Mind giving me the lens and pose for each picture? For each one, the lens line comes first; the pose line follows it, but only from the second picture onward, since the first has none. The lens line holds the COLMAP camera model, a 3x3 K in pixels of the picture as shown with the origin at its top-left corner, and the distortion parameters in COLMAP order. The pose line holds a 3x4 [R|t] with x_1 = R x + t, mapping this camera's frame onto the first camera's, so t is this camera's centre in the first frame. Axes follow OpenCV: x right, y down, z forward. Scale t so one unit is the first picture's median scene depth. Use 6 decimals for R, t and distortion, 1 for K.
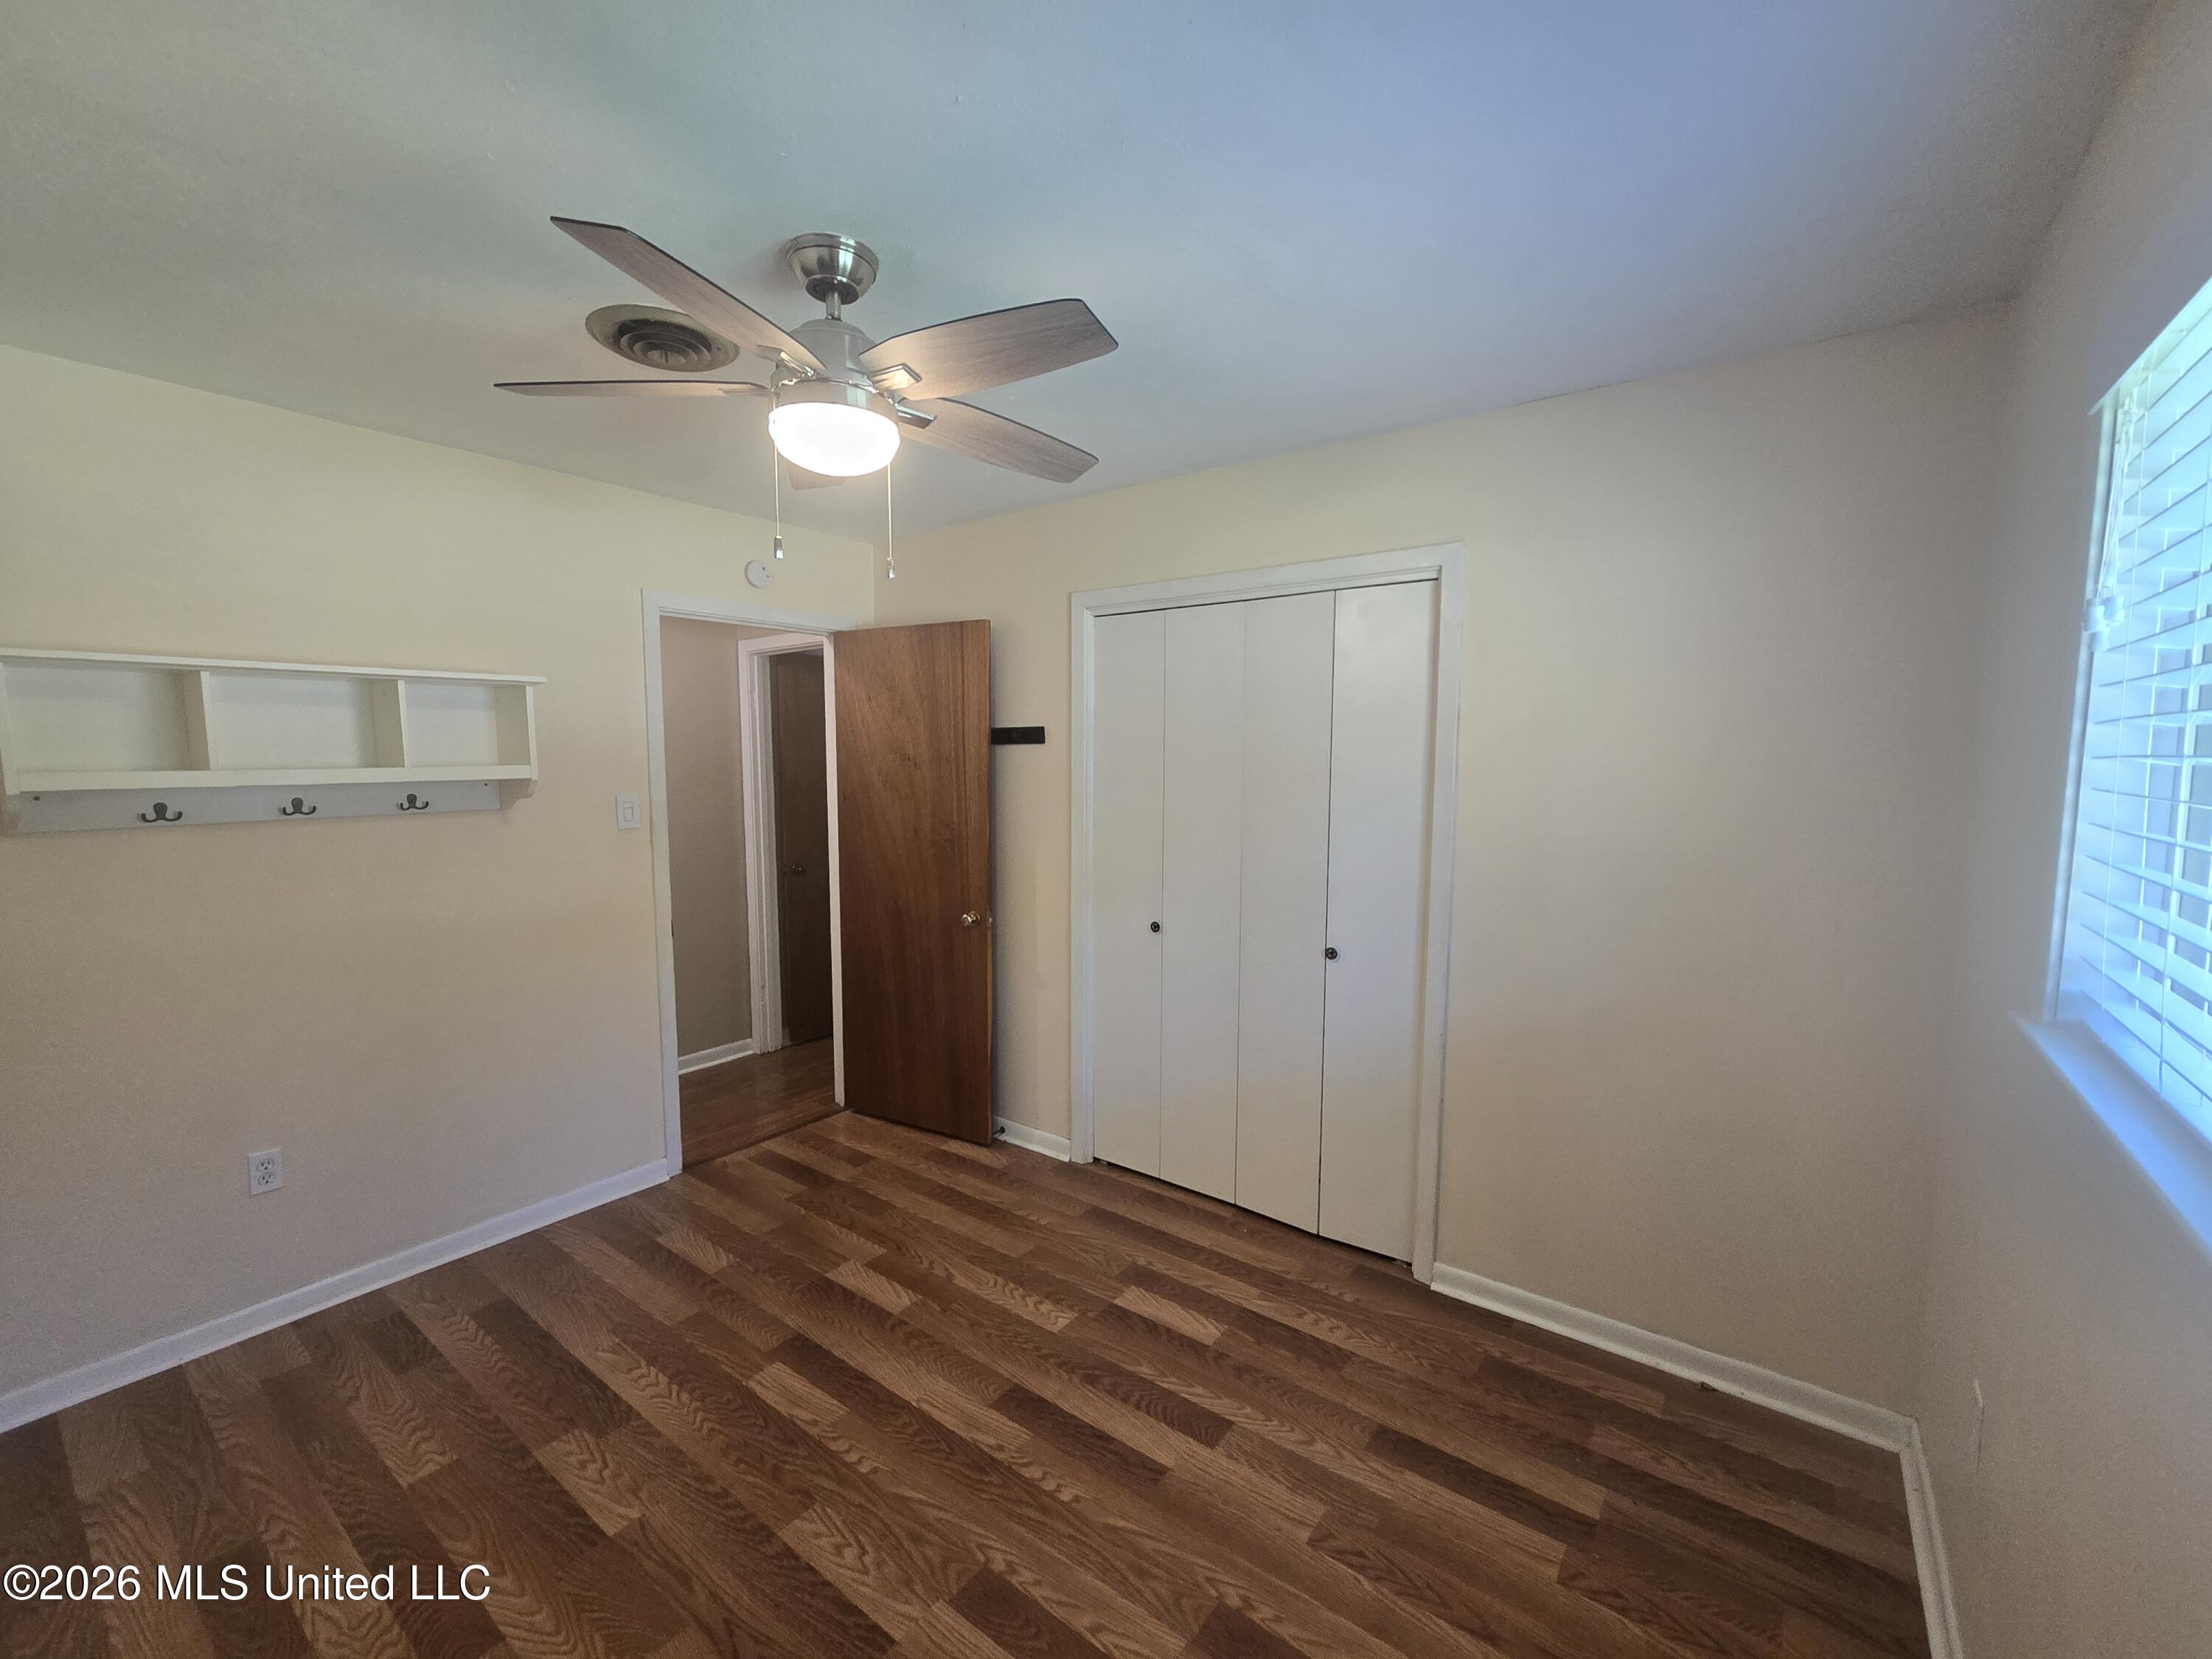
lens RADIAL K [[911.0, 0, 1088.8], [0, 911.0, 835.6], [0, 0, 1]] dist [-0.002425, 0.001187]
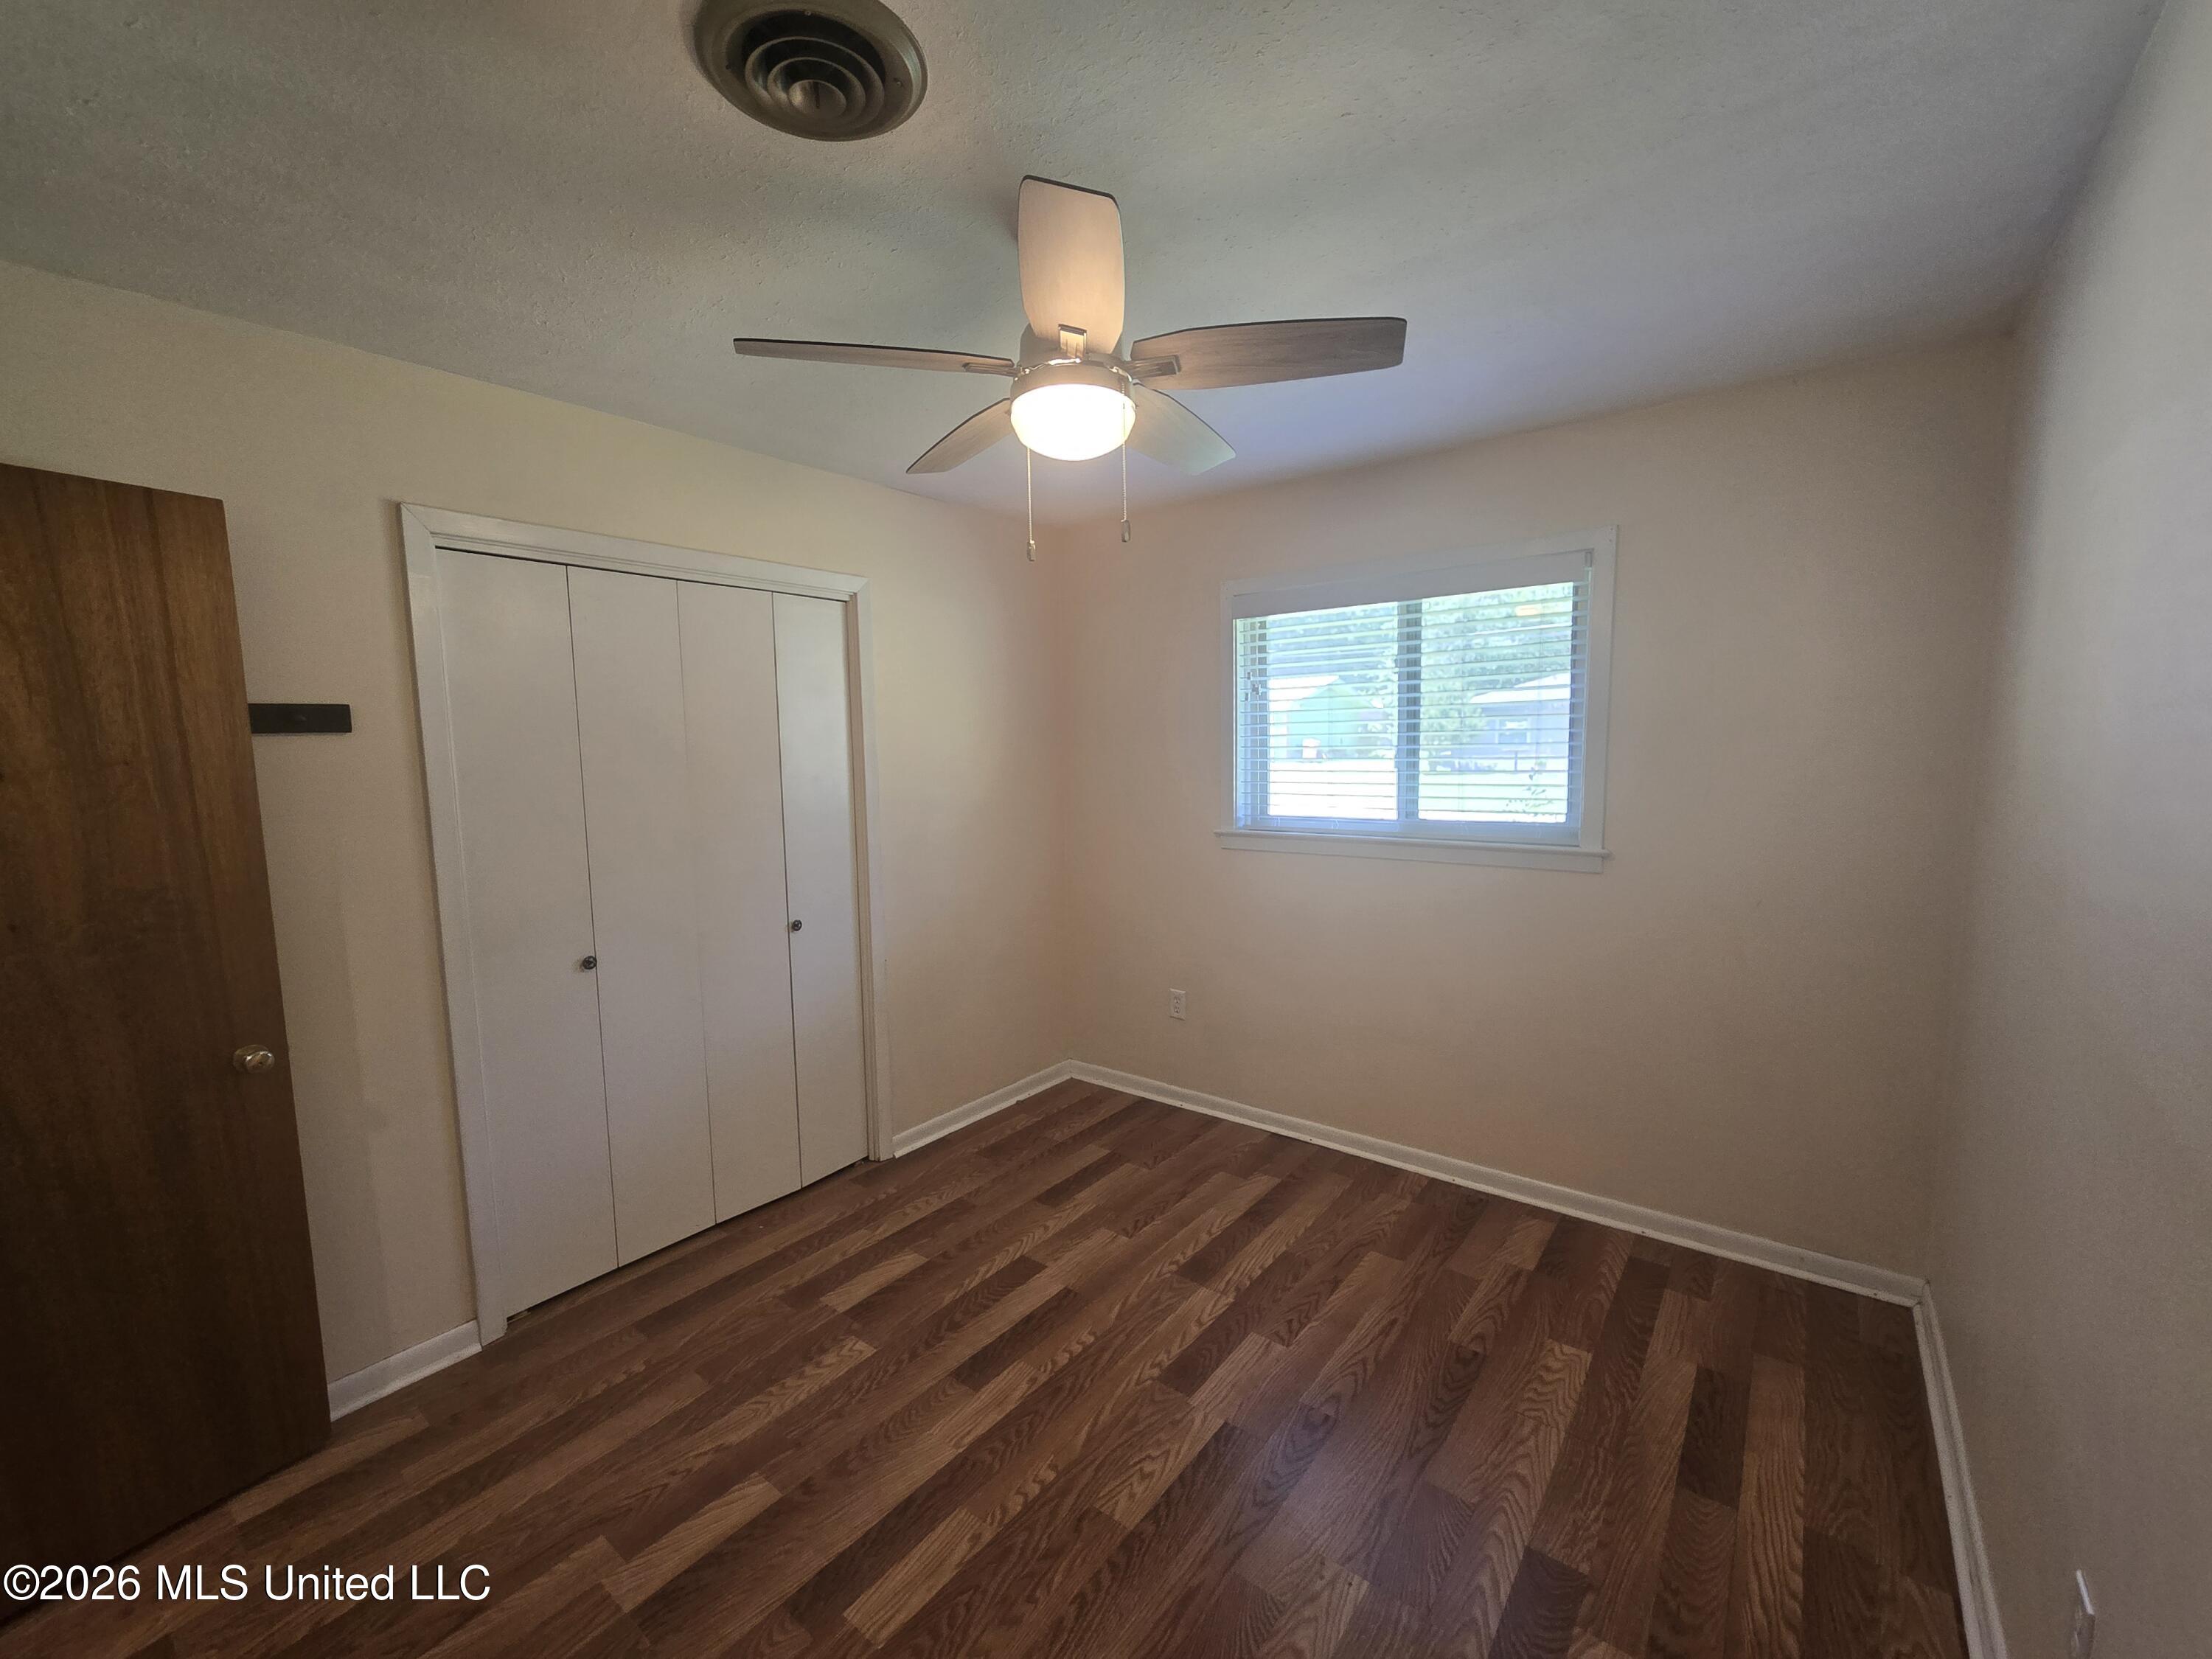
lens RADIAL K [[911.0, 0, 1088.8], [0, 911.0, 835.6], [0, 0, 1]] dist [-0.002425, 0.001187]
pose [[0.018439, -0.102260, 0.994587, -0.996049], [0.107661, 0.989175, 0.099707, -0.060600], [-0.994017, 0.105239, 0.029249, 0.751971]]
